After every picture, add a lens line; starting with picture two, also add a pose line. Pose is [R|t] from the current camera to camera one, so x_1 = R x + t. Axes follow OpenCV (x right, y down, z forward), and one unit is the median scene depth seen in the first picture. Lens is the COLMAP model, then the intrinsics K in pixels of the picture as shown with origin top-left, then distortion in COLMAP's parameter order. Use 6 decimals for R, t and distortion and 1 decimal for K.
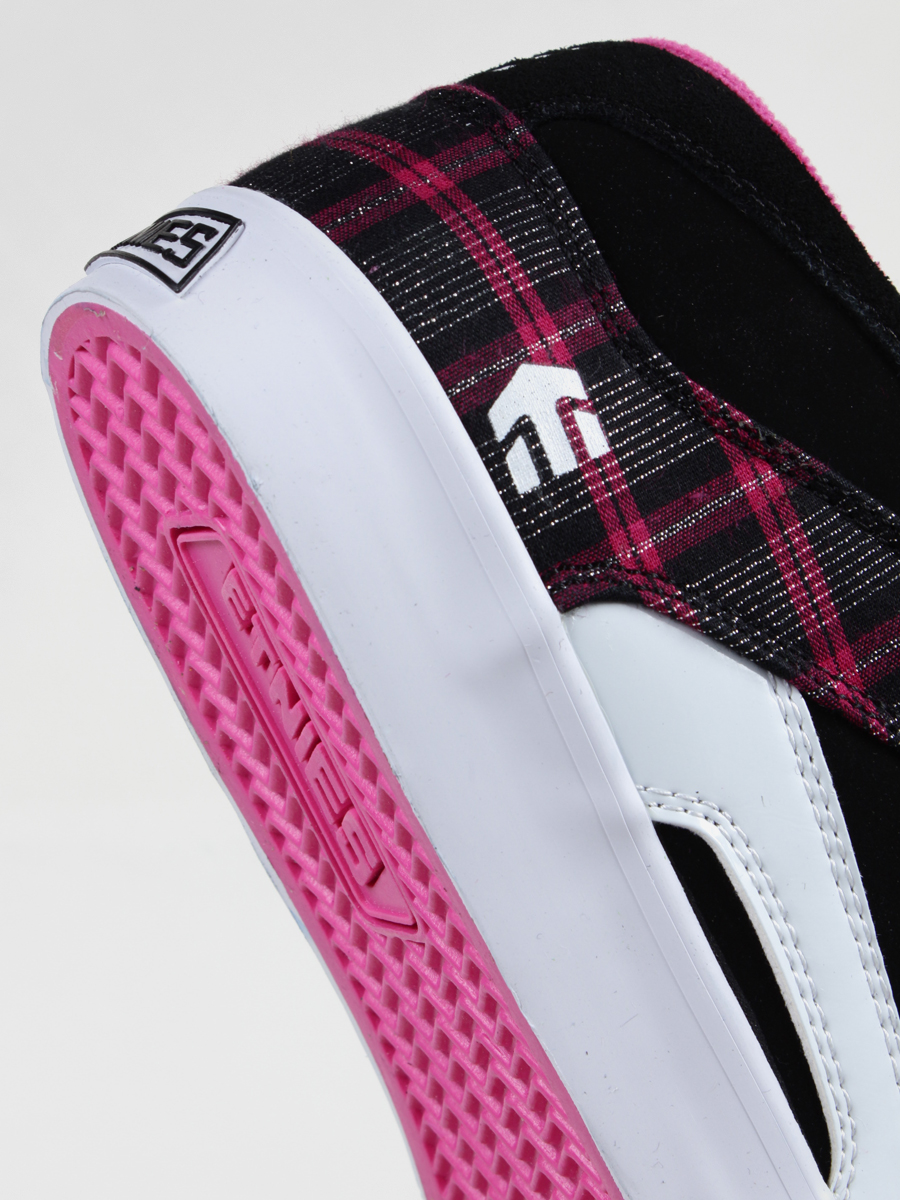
lens RADIAL K [[3471.9, 0, 450.3], [0, 3471.9, 599.9], [0, 0, 1]] dist [0.103788, 0.000000]
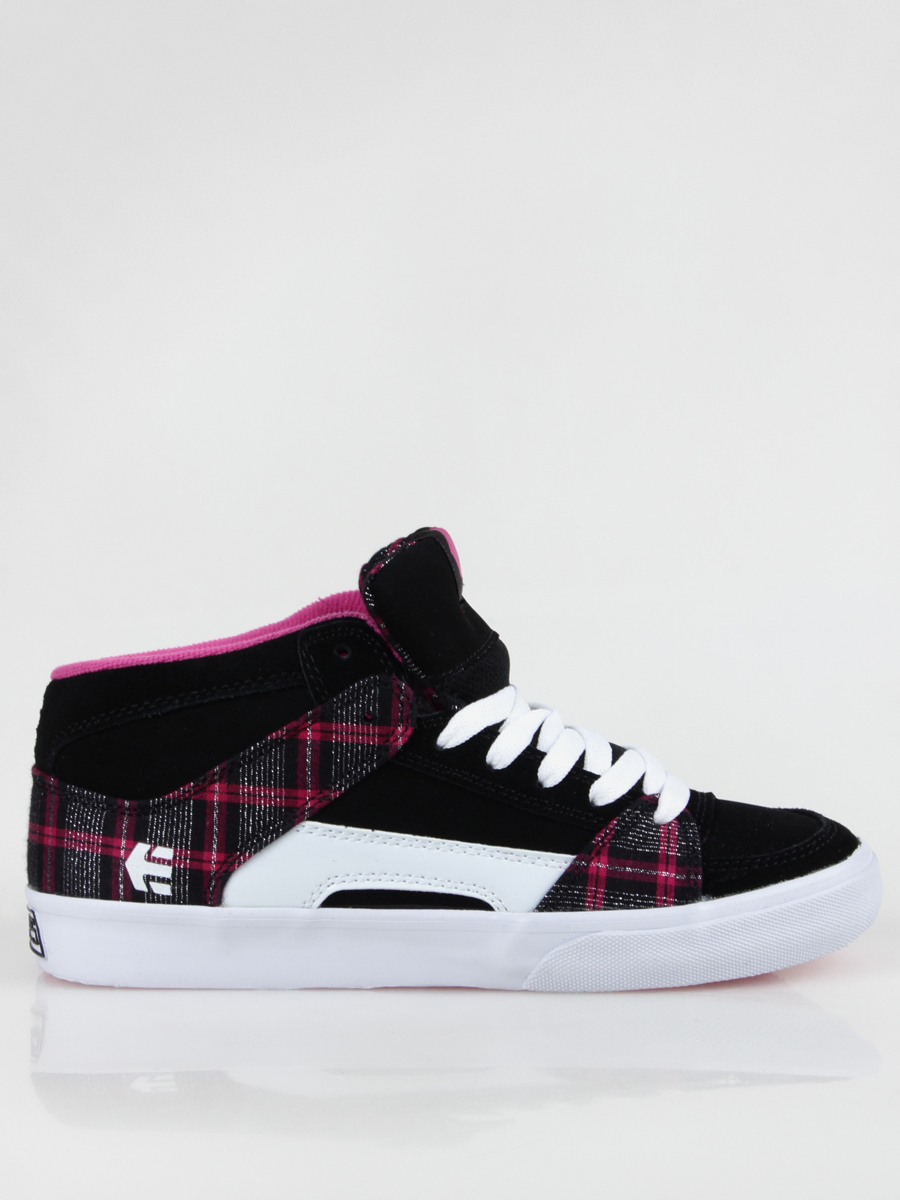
lens RADIAL K [[3471.9, 0, 445.3], [0, 3471.9, 597.6], [0, 0, 1]] dist [0.103788, 0.000000]
pose [[0.416953, -0.749032, -0.514880, 1.486703], [0.884083, 0.465752, 0.038374, -0.049901], [0.211063, -0.471197, 0.856403, -0.928437]]
